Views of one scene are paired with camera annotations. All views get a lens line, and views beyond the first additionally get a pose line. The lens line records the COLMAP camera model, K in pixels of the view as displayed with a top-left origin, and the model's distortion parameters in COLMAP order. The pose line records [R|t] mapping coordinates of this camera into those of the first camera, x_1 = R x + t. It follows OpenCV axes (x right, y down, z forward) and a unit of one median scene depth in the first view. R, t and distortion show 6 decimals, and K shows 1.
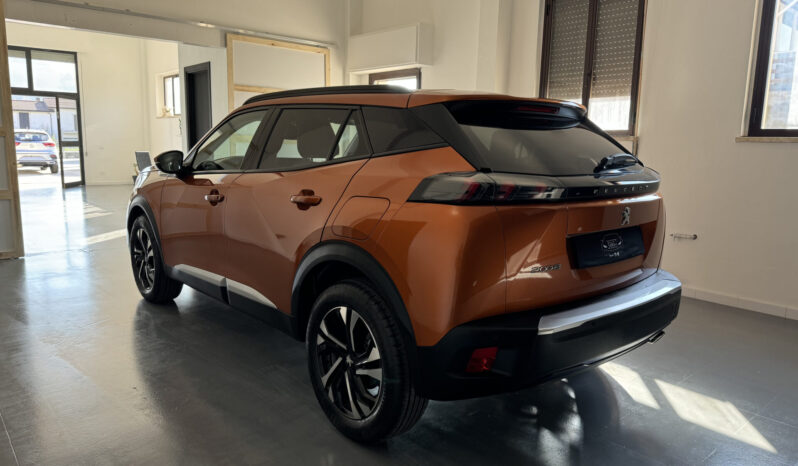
lens RADIAL K [[570.3, 0, 399.0], [0, 570.3, 233.0], [0, 0, 1]] dist [0.044469, -0.053094]
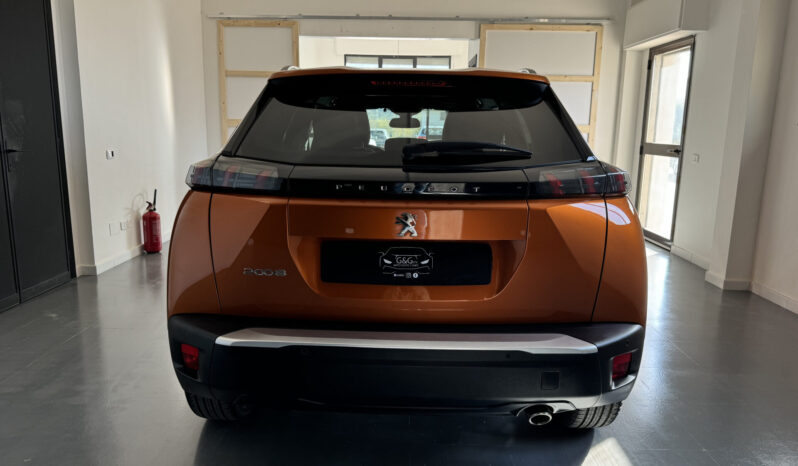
lens RADIAL K [[570.3, 0, 399.0], [0, 570.3, 233.0], [0, 0, 1]] dist [0.044469, -0.053094]
pose [[0.768194, 0.101442, -0.632130, 0.252925], [-0.092607, 0.994590, 0.047069, -0.015214], [0.633484, 0.022382, 0.773432, 0.129574]]
